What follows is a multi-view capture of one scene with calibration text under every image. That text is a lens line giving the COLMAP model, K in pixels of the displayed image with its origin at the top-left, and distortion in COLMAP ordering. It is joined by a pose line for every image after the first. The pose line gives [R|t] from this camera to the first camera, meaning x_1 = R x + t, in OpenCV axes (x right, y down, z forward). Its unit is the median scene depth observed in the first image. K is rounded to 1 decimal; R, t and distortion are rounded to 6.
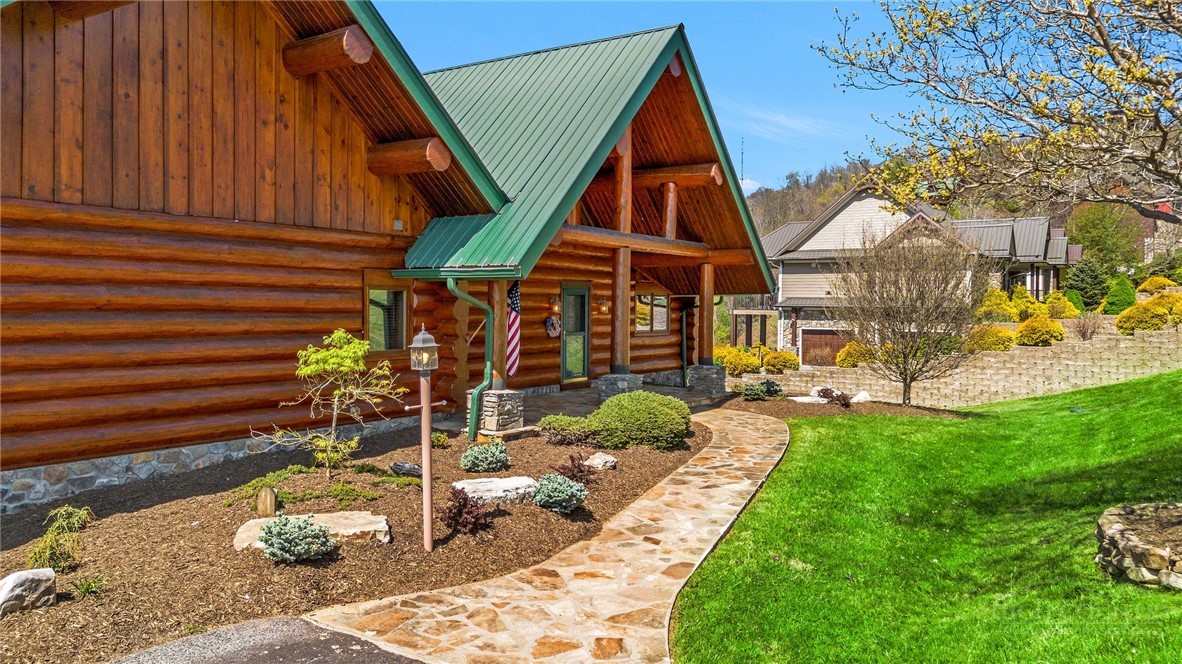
lens RADIAL K [[850.5, 0, 605.5], [0, 850.5, 314.7], [0, 0, 1]] dist [0.053480, -0.025254]
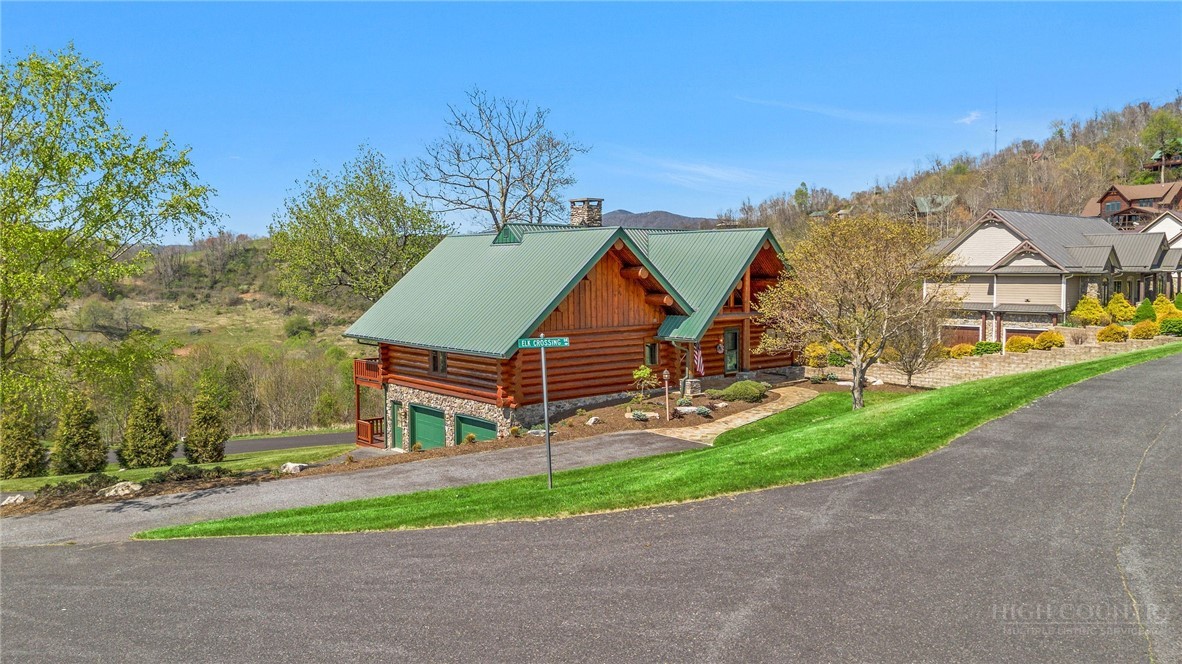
lens RADIAL K [[850.5, 0, 586.0], [0, 850.5, 327.7], [0, 0, 1]] dist [0.053480, -0.025254]
pose [[0.958353, 0.000767, -0.285584, 0.377193], [0.014553, 0.998566, 0.051518, -0.253810], [0.285214, -0.053528, 0.956968, -1.941444]]
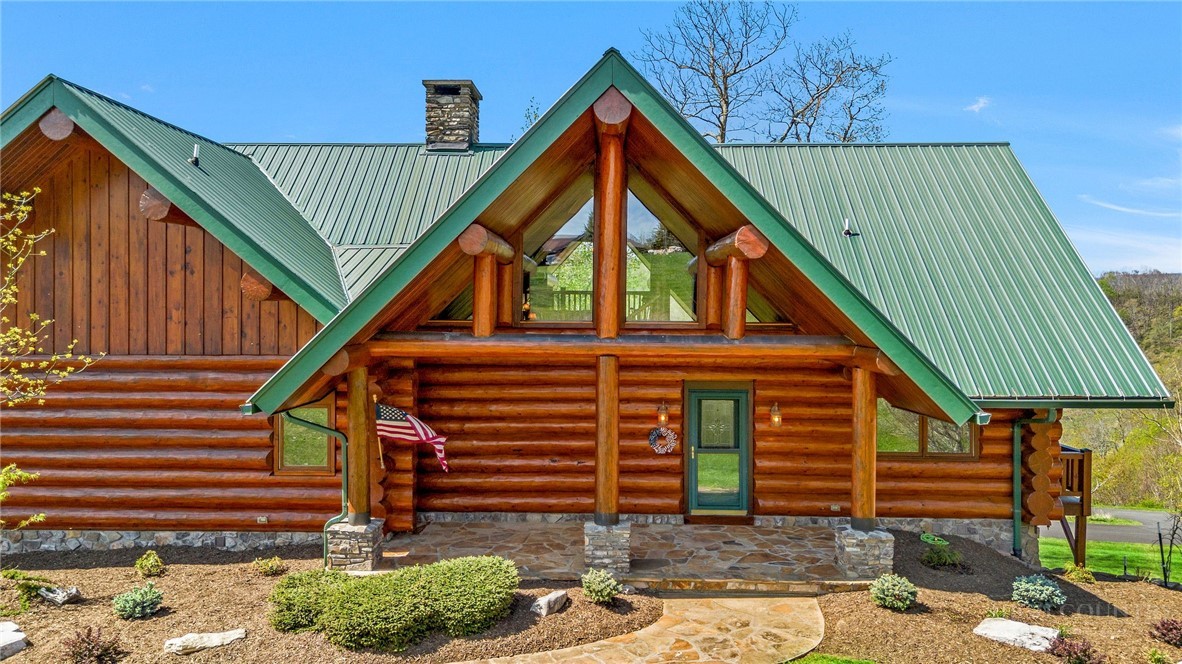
lens RADIAL K [[850.5, 0, 606.9], [0, 850.5, 314.4], [0, 0, 1]] dist [0.053480, -0.025254]
pose [[0.524583, 0.017983, -0.851169, 0.908404], [-0.008586, 0.999838, 0.015832, -0.179740], [0.851316, -0.000997, 0.524652, 0.842414]]
